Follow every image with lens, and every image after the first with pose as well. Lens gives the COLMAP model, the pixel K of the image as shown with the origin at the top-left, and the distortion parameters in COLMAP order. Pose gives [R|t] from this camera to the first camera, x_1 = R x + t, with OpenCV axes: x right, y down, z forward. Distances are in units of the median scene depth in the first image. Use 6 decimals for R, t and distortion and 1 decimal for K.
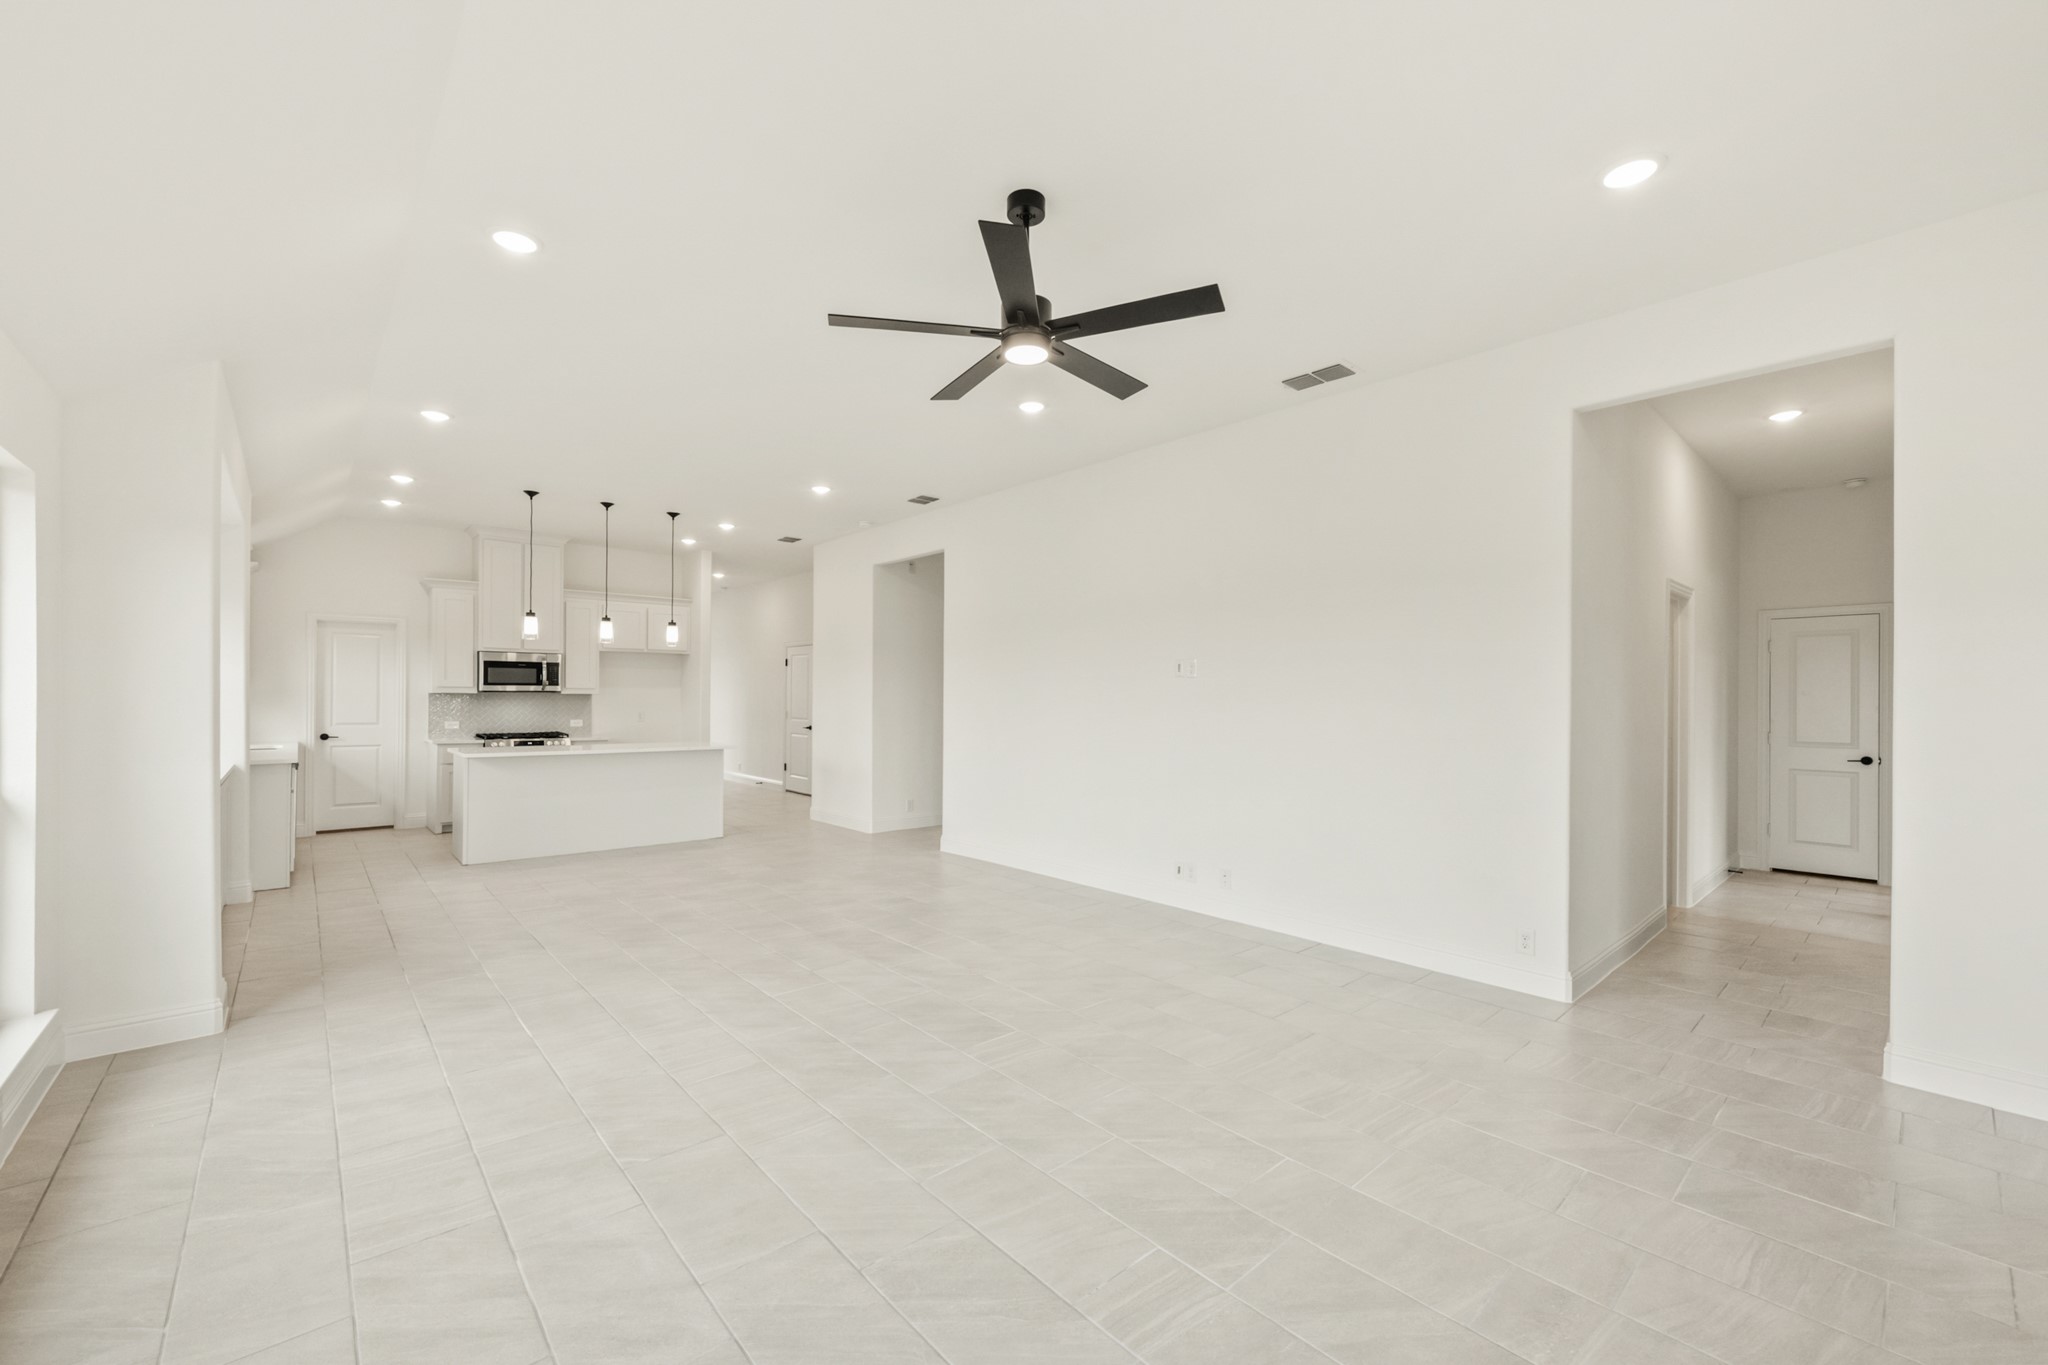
lens RADIAL K [[838.1, 0, 1029.3], [0, 838.1, 698.4], [0, 0, 1]] dist [-0.000563, 0.000221]
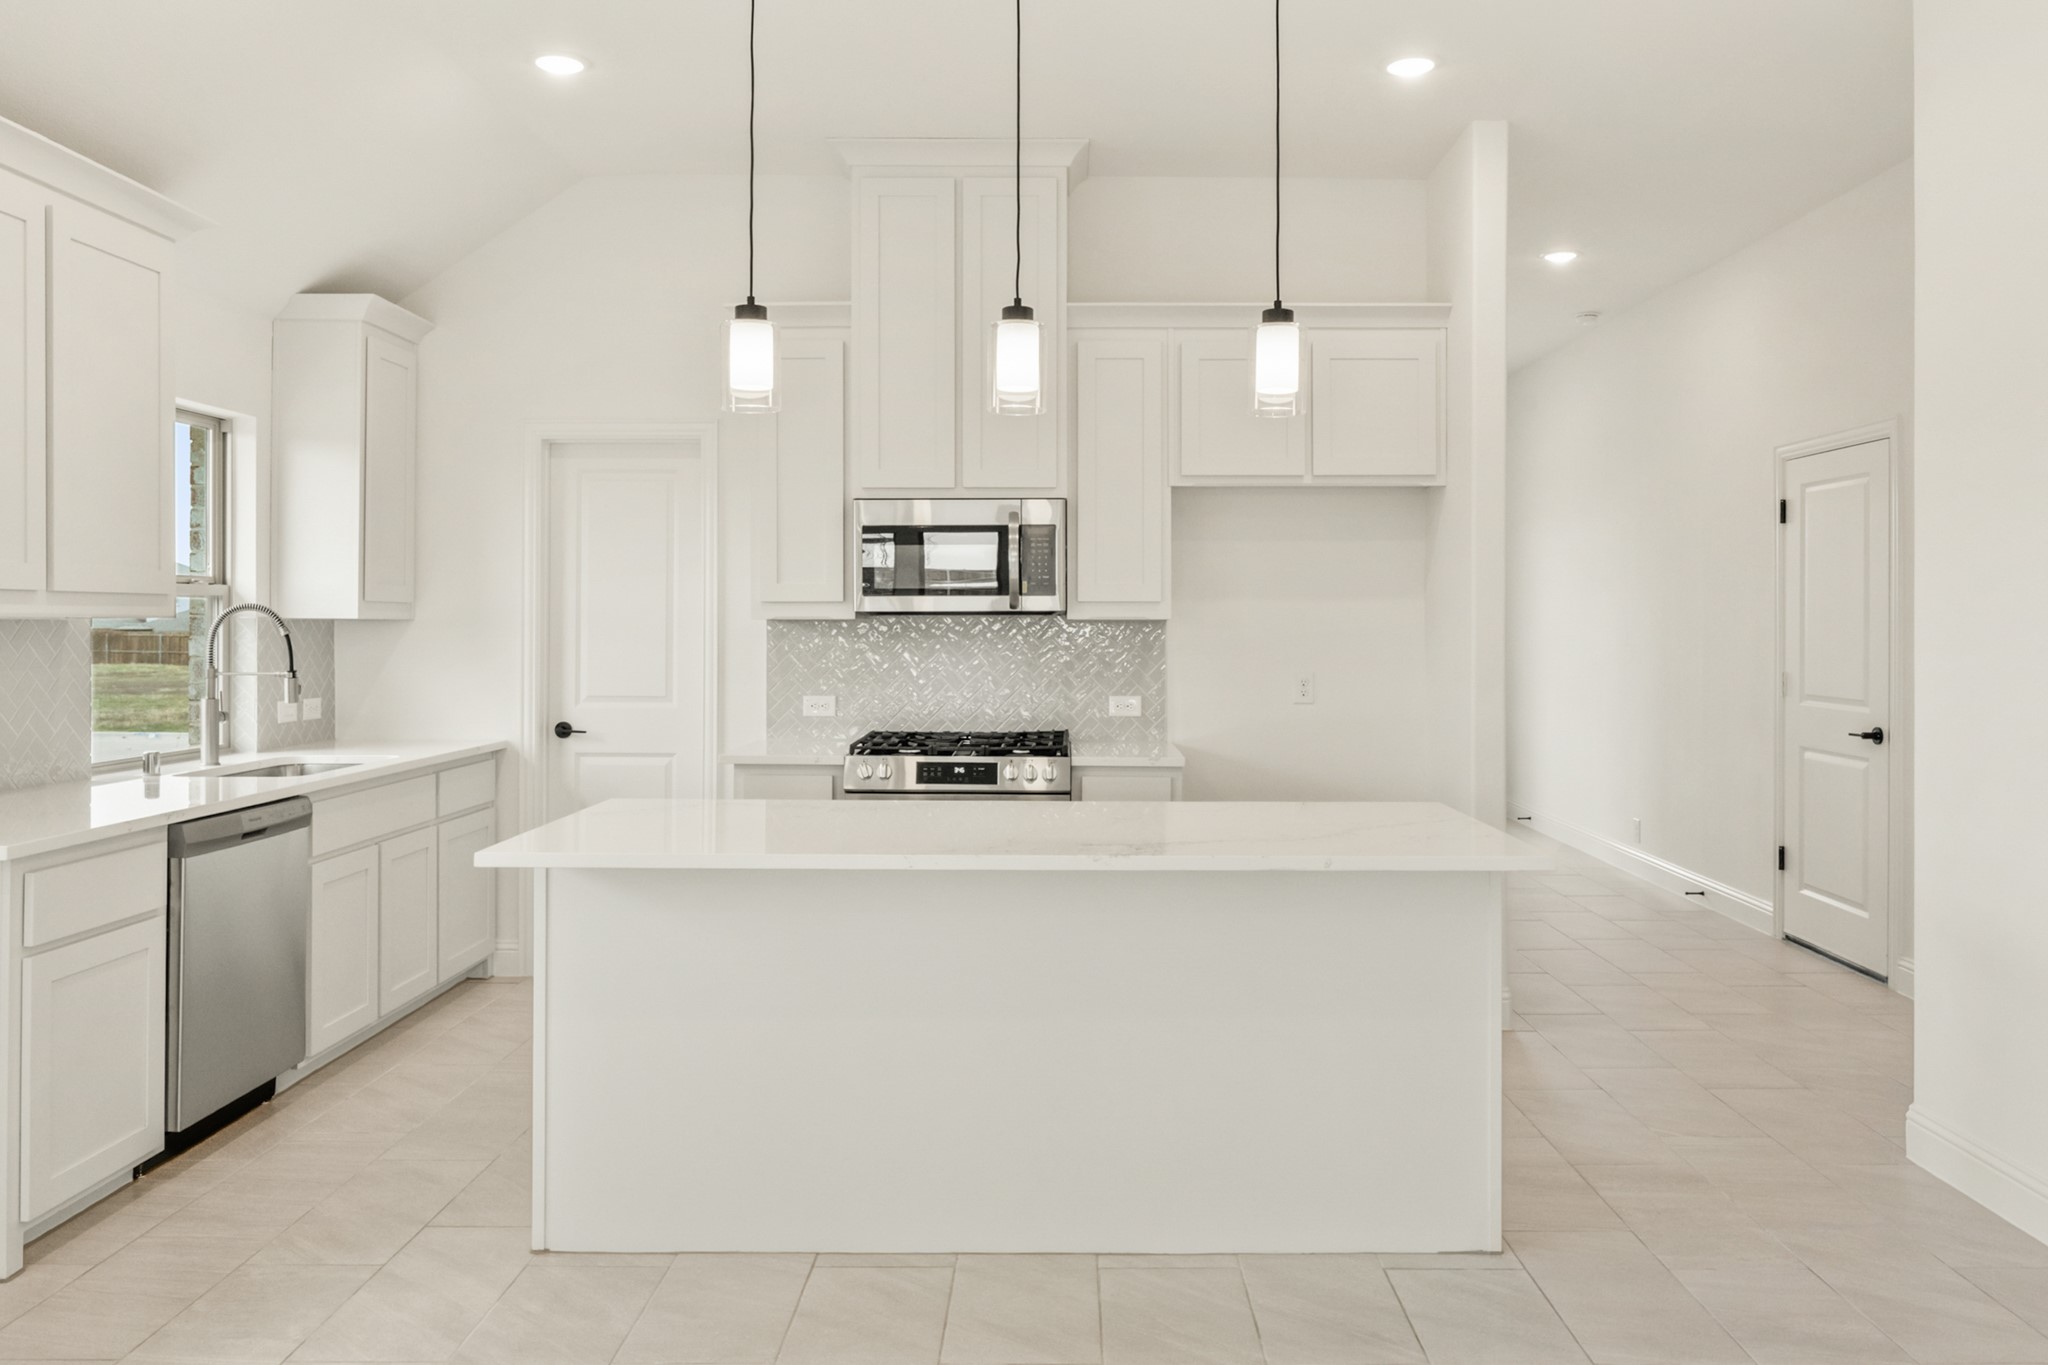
lens RADIAL K [[1479.5, 0, 1047.9], [0, 1479.5, 619.2], [0, 0, 1]] dist [0.008611, 0.004113]
pose [[0.743050, -0.008091, -0.669188, -0.171223], [0.001859, 0.999948, -0.010026, 0.000440], [0.669234, 0.006205, 0.743026, 0.562468]]
